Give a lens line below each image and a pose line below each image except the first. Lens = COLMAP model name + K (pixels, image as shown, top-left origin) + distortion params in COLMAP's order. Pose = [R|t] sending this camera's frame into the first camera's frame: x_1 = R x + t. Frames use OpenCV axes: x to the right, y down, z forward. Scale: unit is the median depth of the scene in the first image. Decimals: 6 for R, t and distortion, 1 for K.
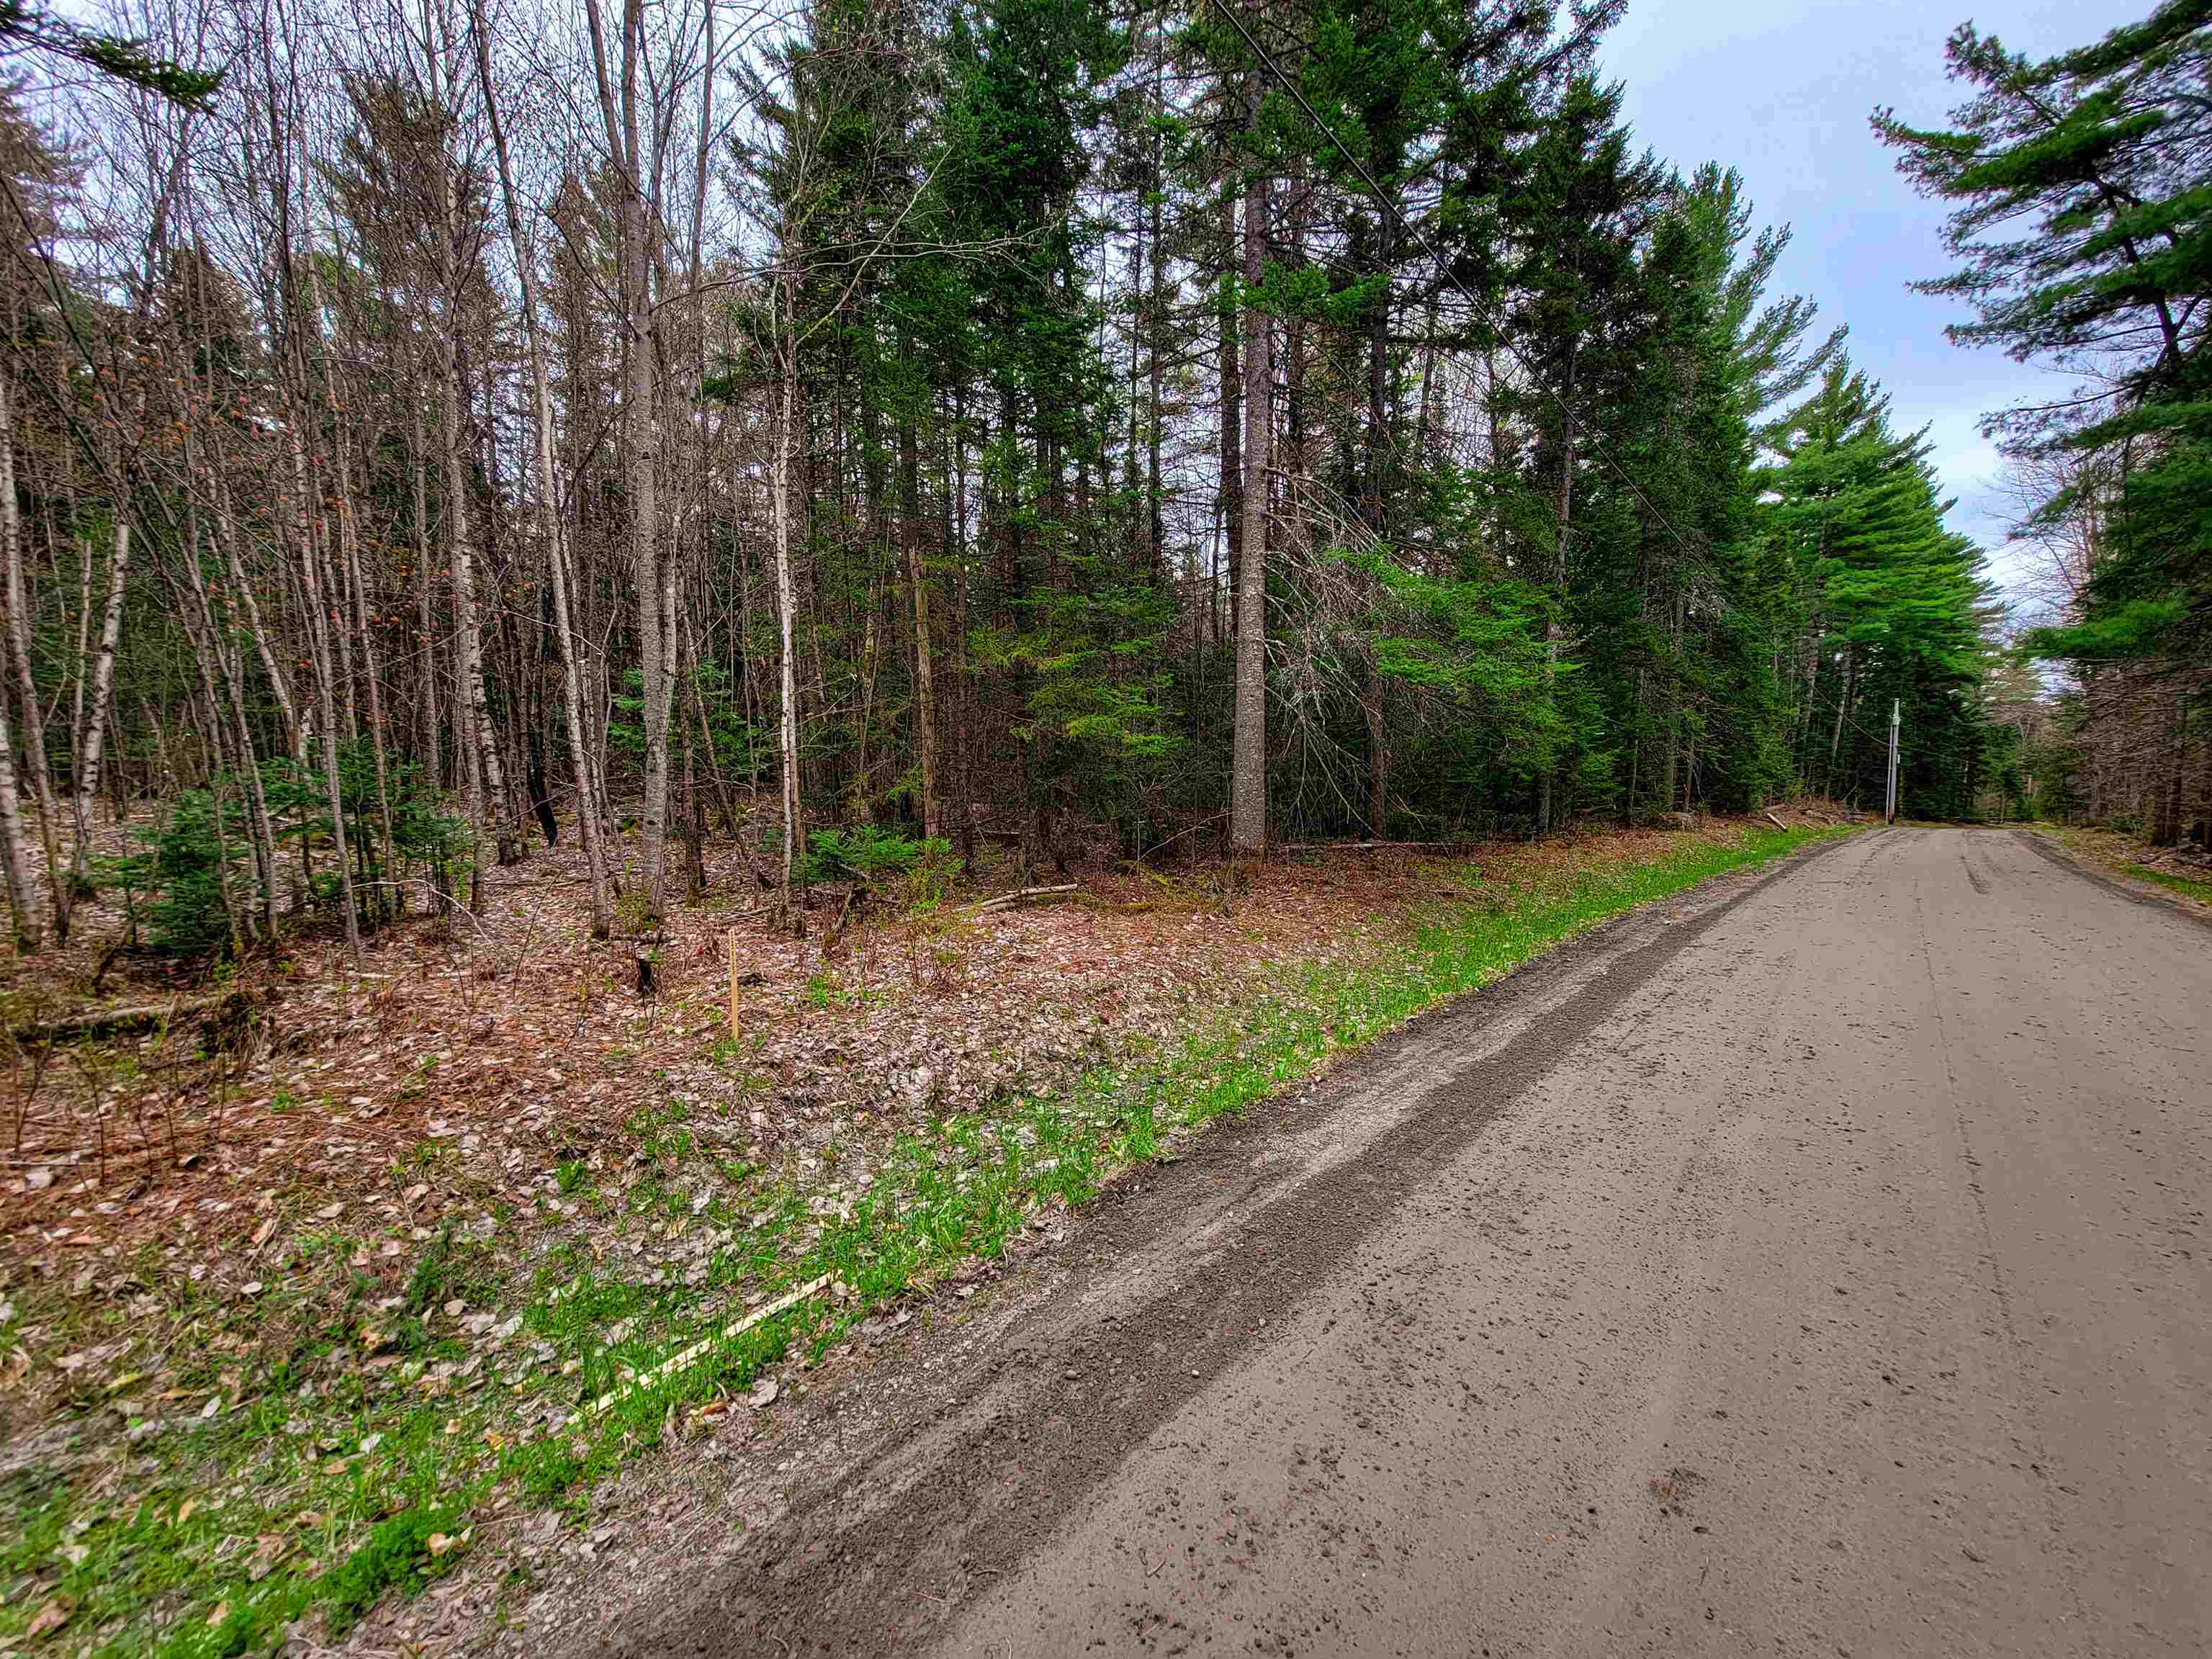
lens RADIAL K [[898.2, 0, 1113.1], [0, 898.2, 837.5], [0, 0, 1]] dist [-0.007528, 0.004047]
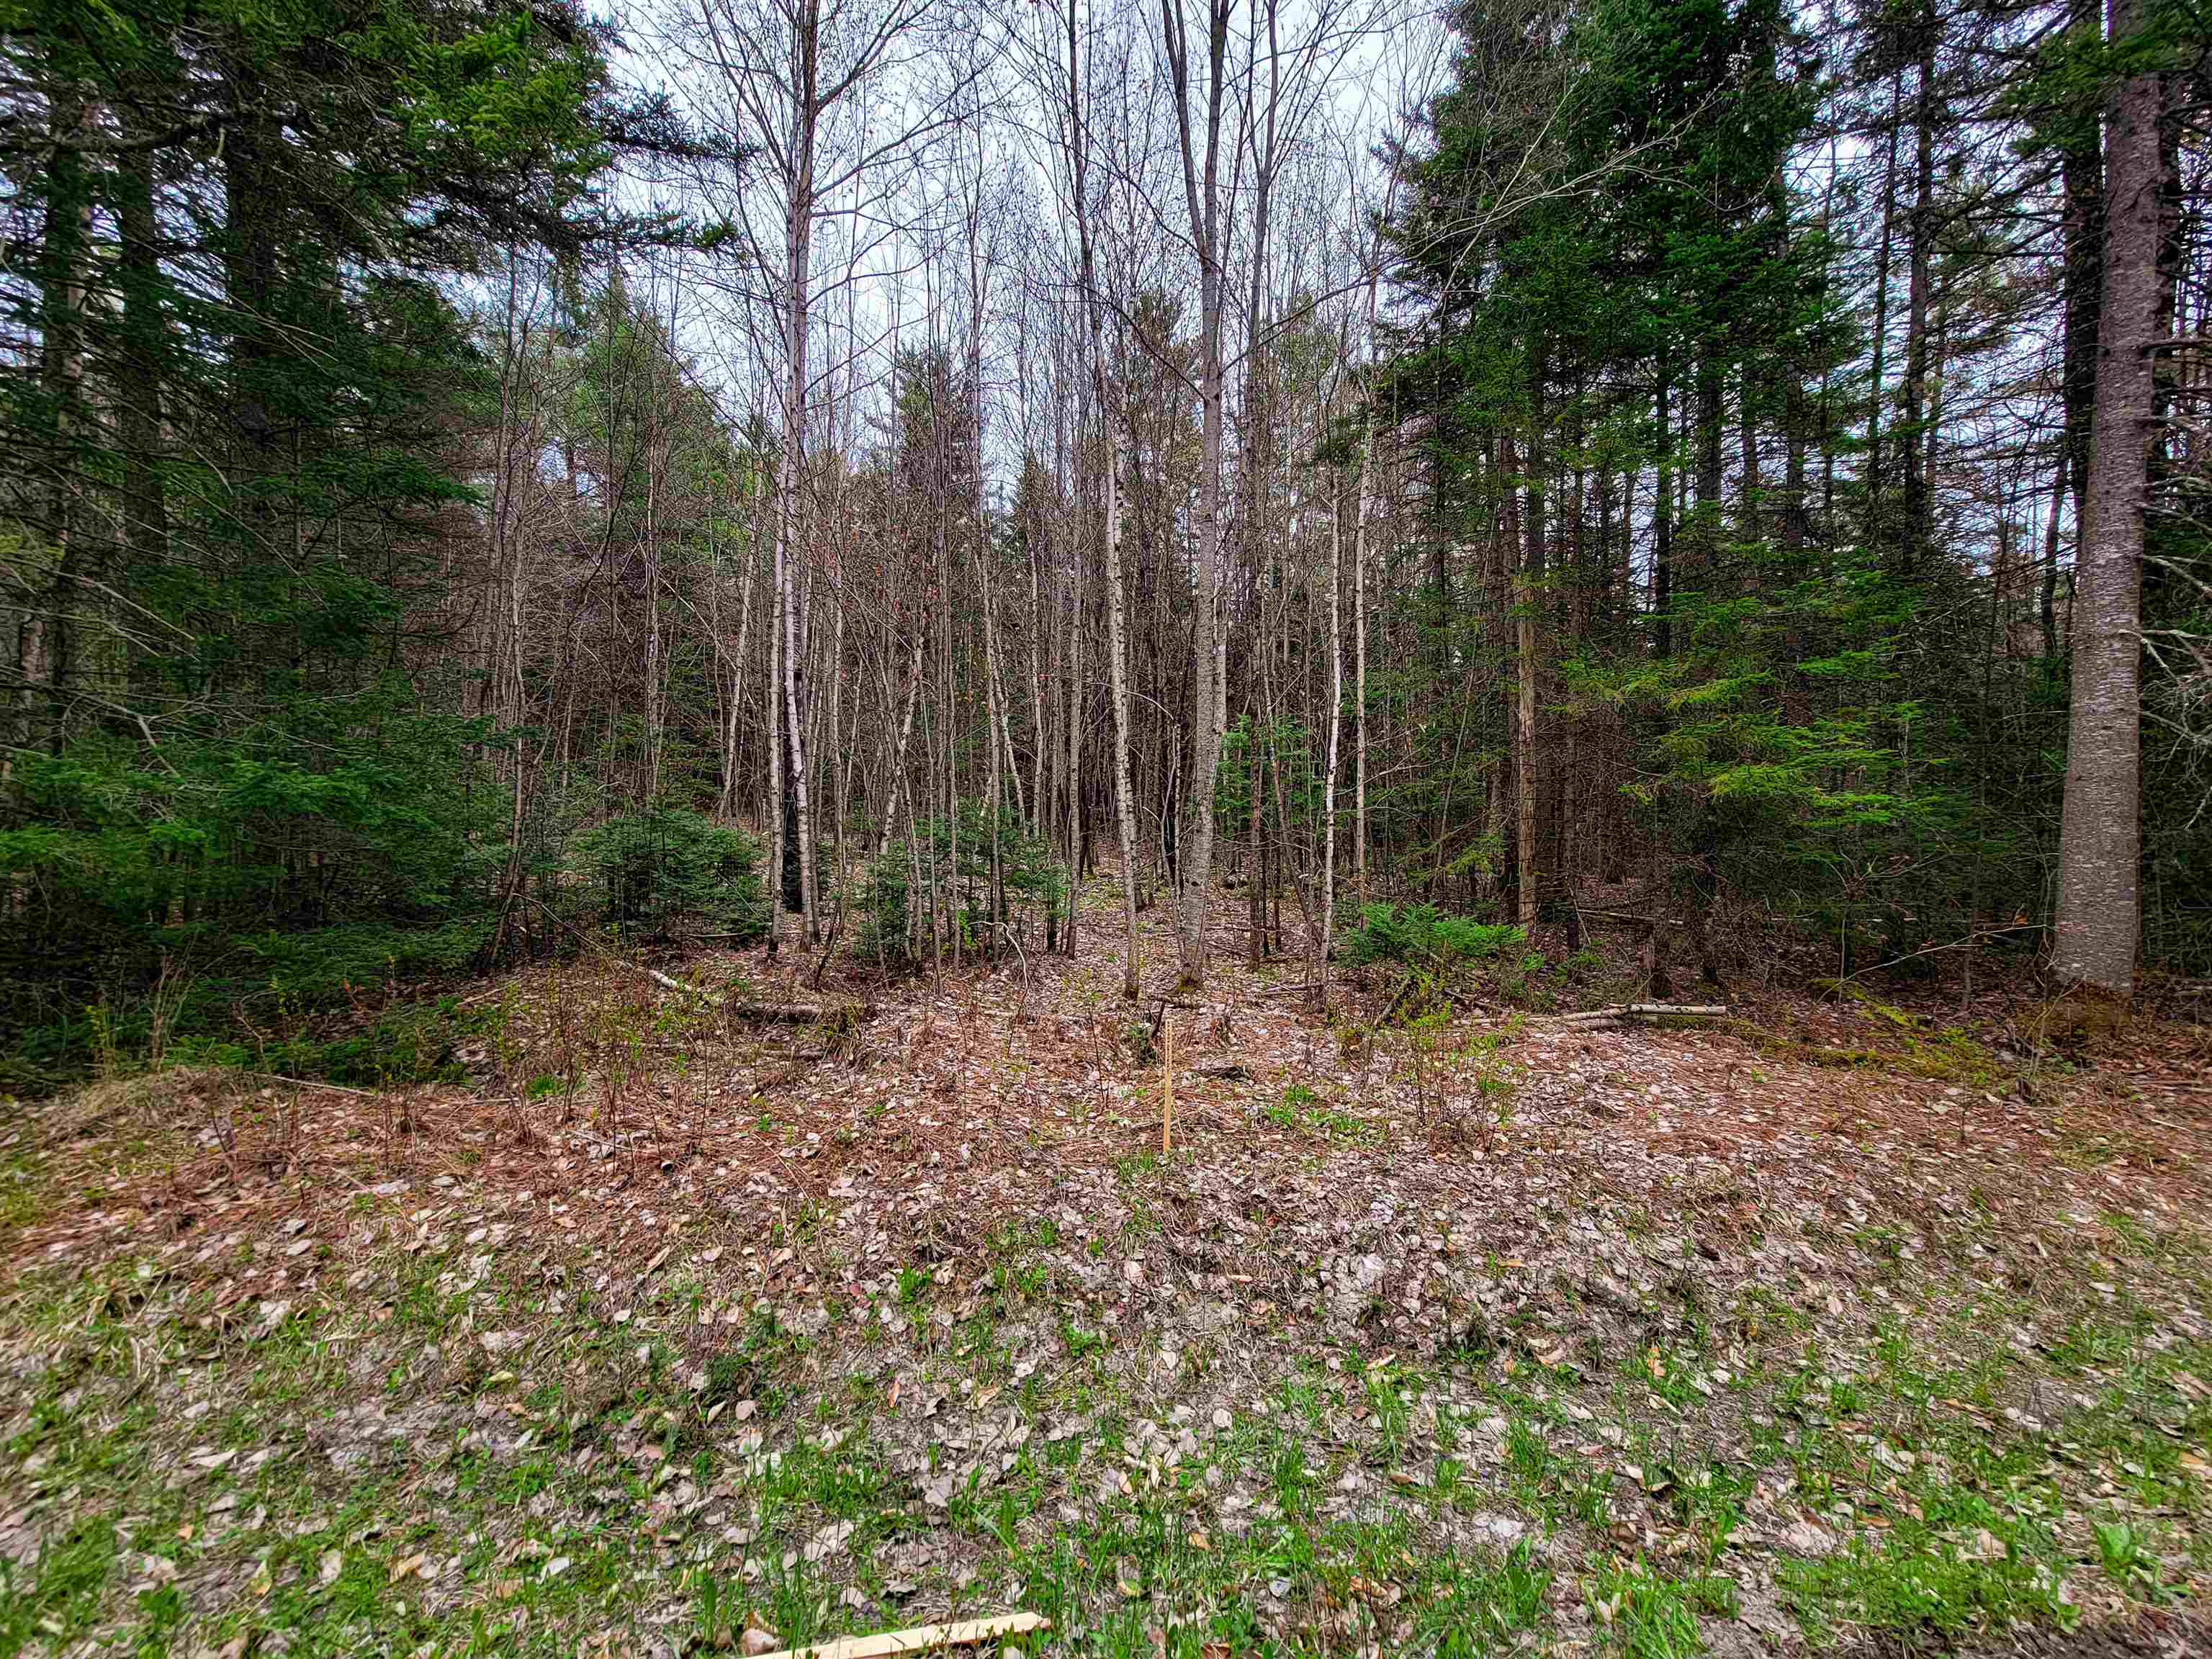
lens RADIAL K [[898.2, 0, 1113.1], [0, 898.2, 837.5], [0, 0, 1]] dist [-0.007528, 0.004047]
pose [[0.764912, 0.026674, -0.643582, 0.074093], [-0.071602, 0.996471, -0.043801, -0.026925], [0.640143, 0.079585, 0.764123, 0.281484]]
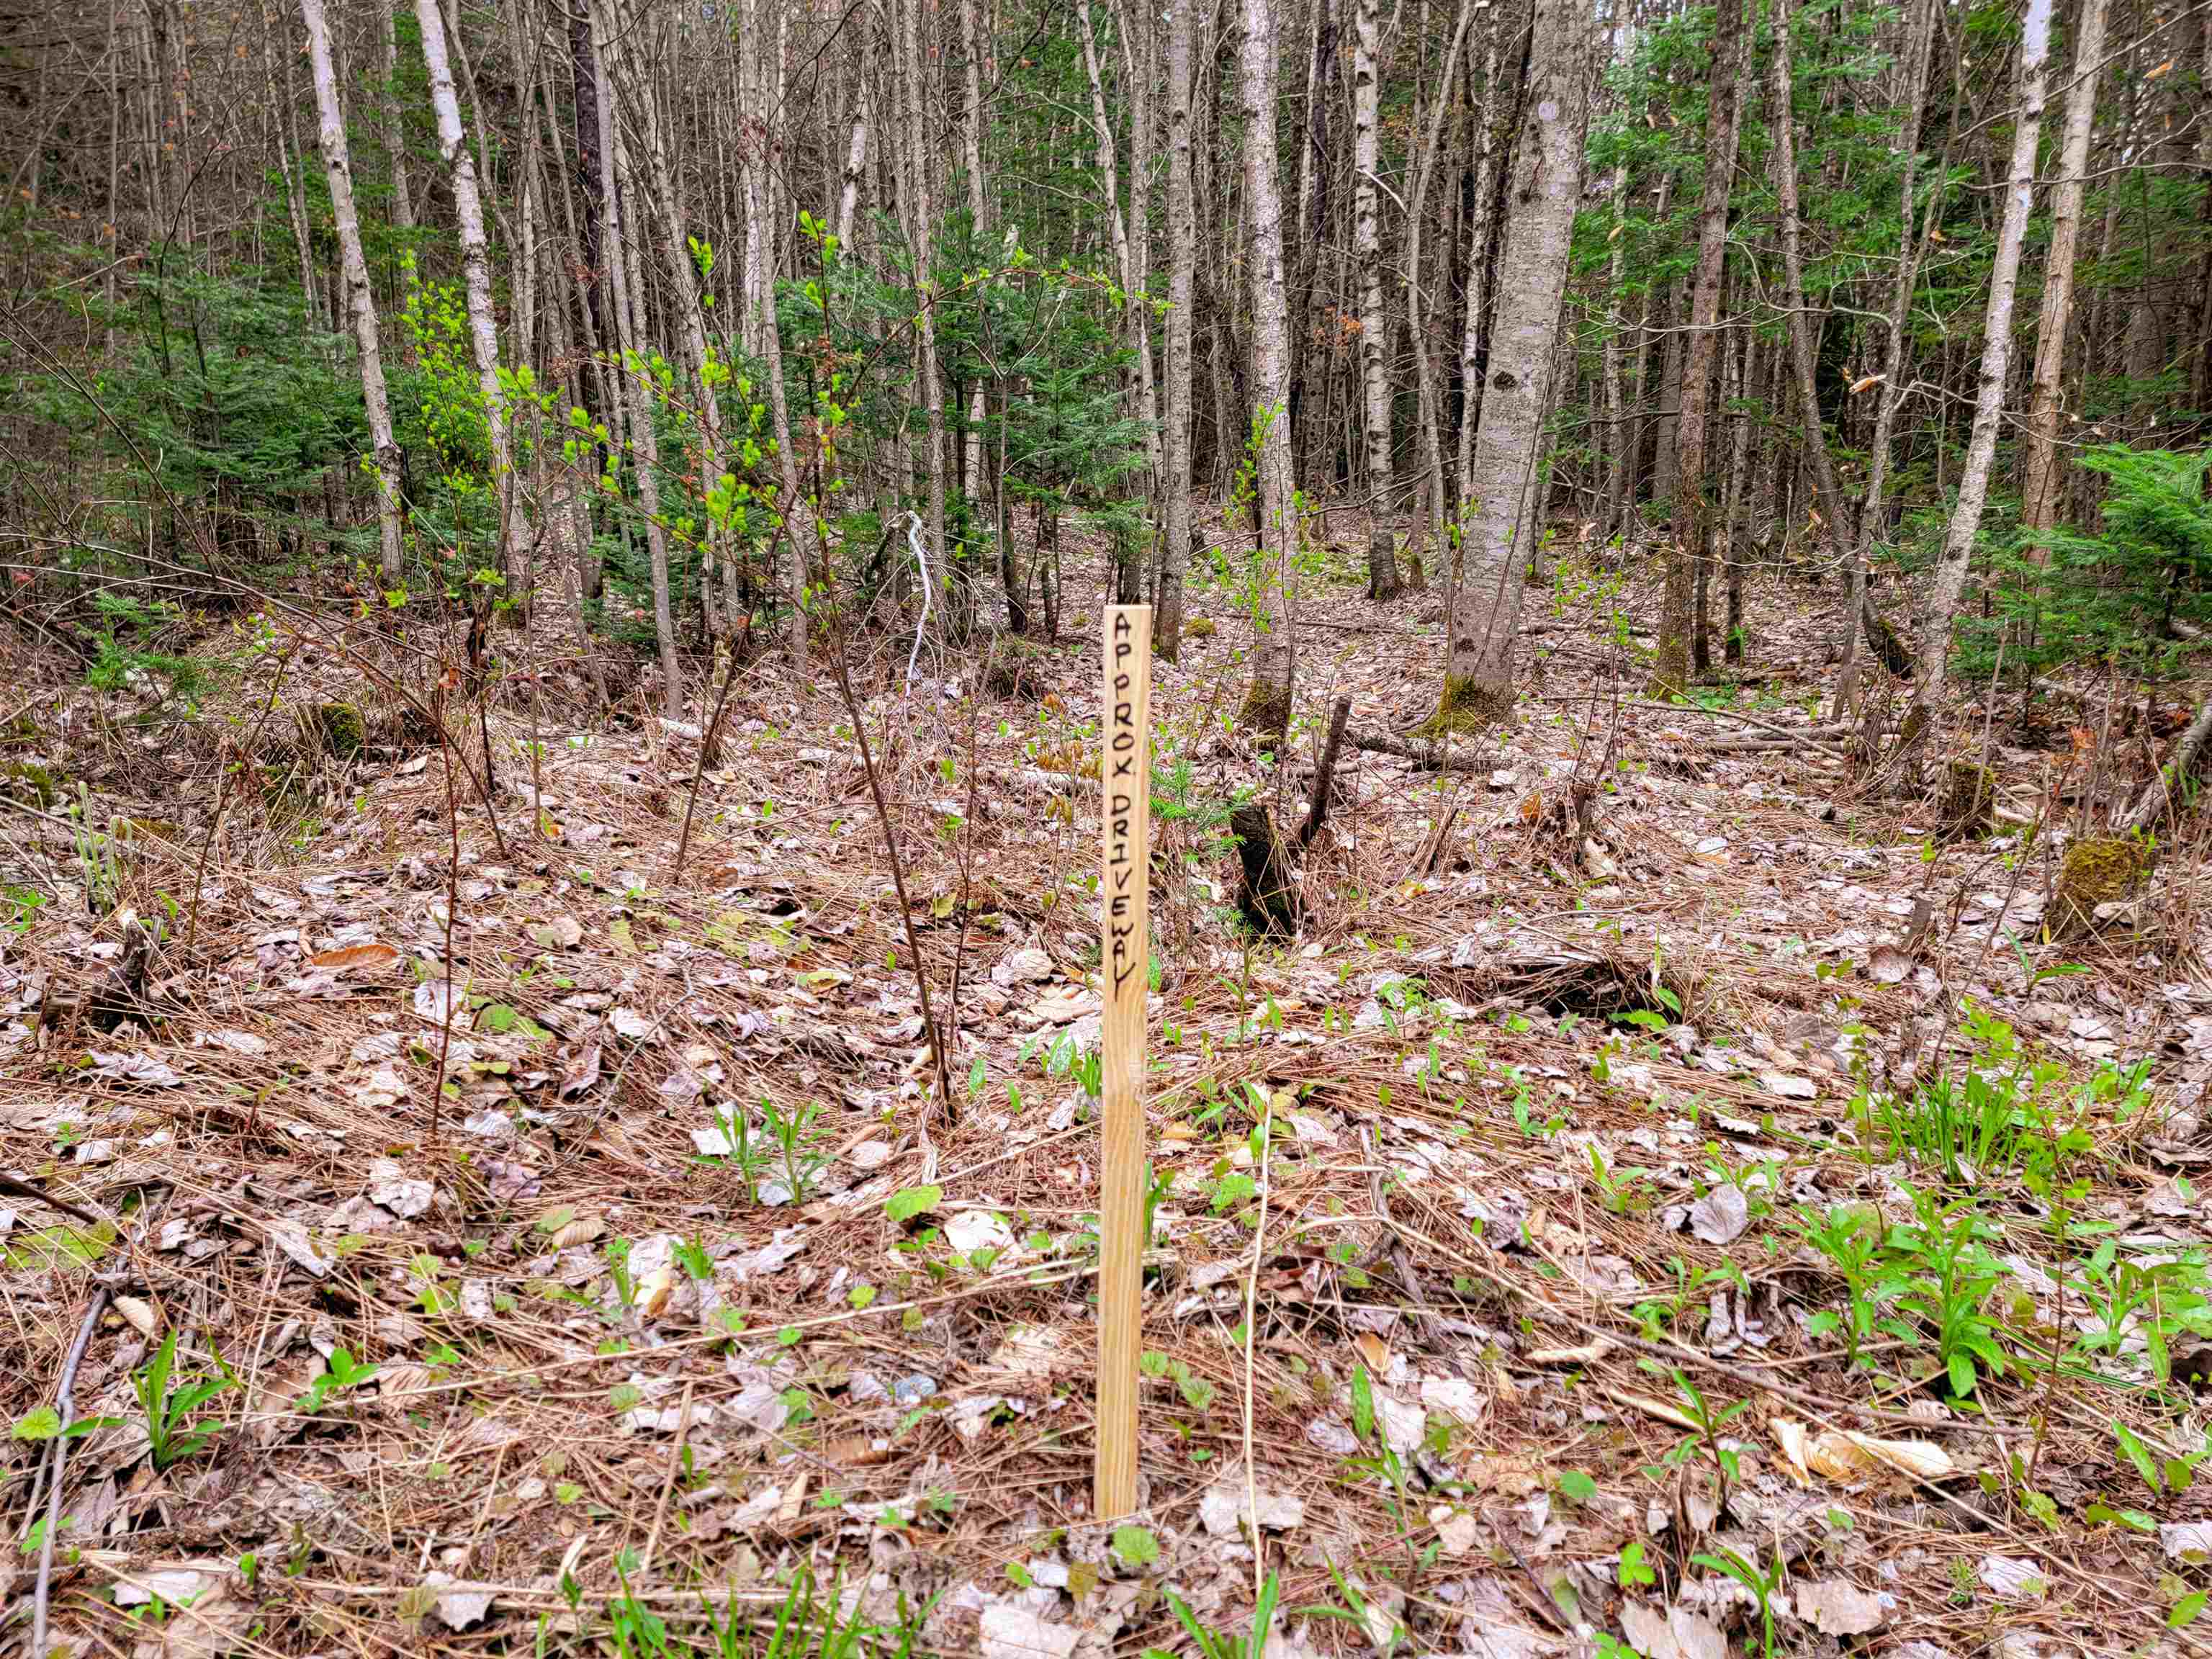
lens RADIAL K [[1529.8, 0, 1101.0], [0, 1529.8, 821.3], [0, 0, 1]] dist [0.078786, -0.058926]
pose [[0.636368, 0.170807, -0.752237, -0.270170], [-0.087472, 0.984865, 0.149630, 0.097999], [0.766410, -0.029420, 0.641677, 0.831913]]
